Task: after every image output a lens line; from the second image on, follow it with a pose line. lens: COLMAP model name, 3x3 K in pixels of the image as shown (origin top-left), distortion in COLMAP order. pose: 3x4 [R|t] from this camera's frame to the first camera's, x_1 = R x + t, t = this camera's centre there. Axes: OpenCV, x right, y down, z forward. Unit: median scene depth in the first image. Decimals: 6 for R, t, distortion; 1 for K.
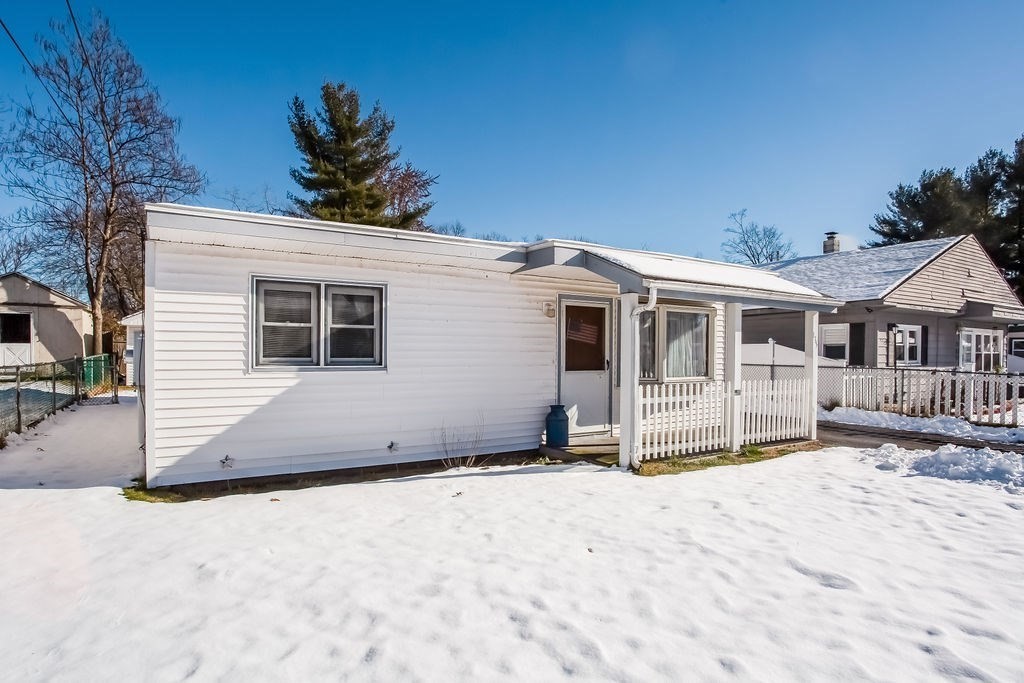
lens RADIAL K [[501.2, 0, 507.5], [0, 501.2, 356.6], [0, 0, 1]] dist [-0.048428, 0.017596]
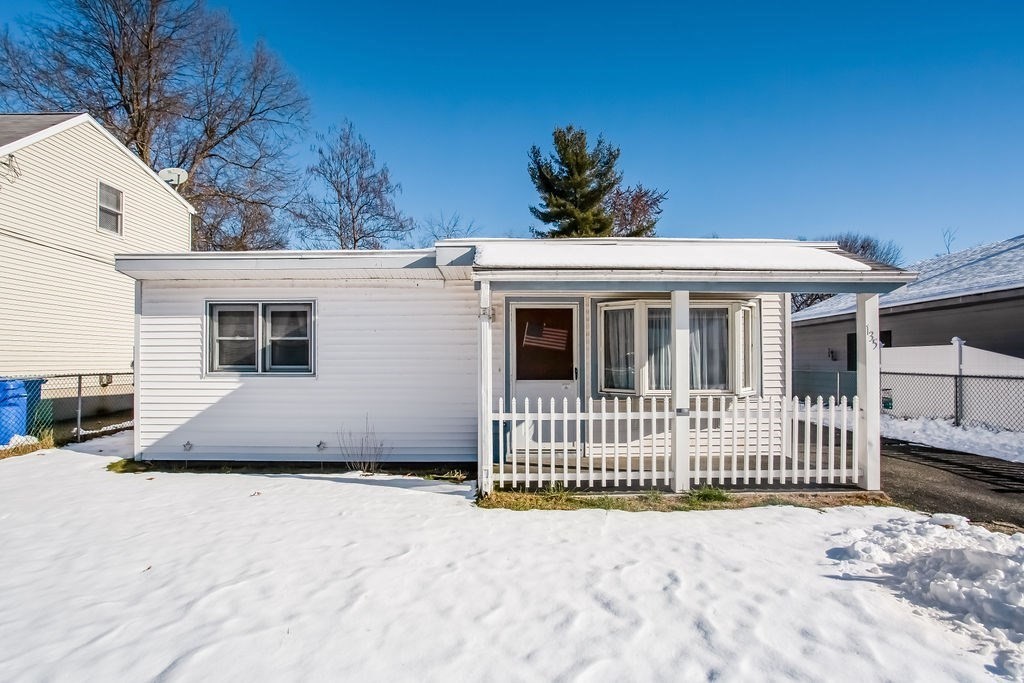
lens RADIAL K [[458.3, 0, 529.1], [0, 458.3, 356.9], [0, 0, 1]] dist [-0.034045, 0.003571]
pose [[0.879479, -0.010539, -0.475821, 0.585360], [0.001806, 0.999821, -0.018808, 0.002706], [0.475934, 0.015682, 0.879341, 0.293350]]
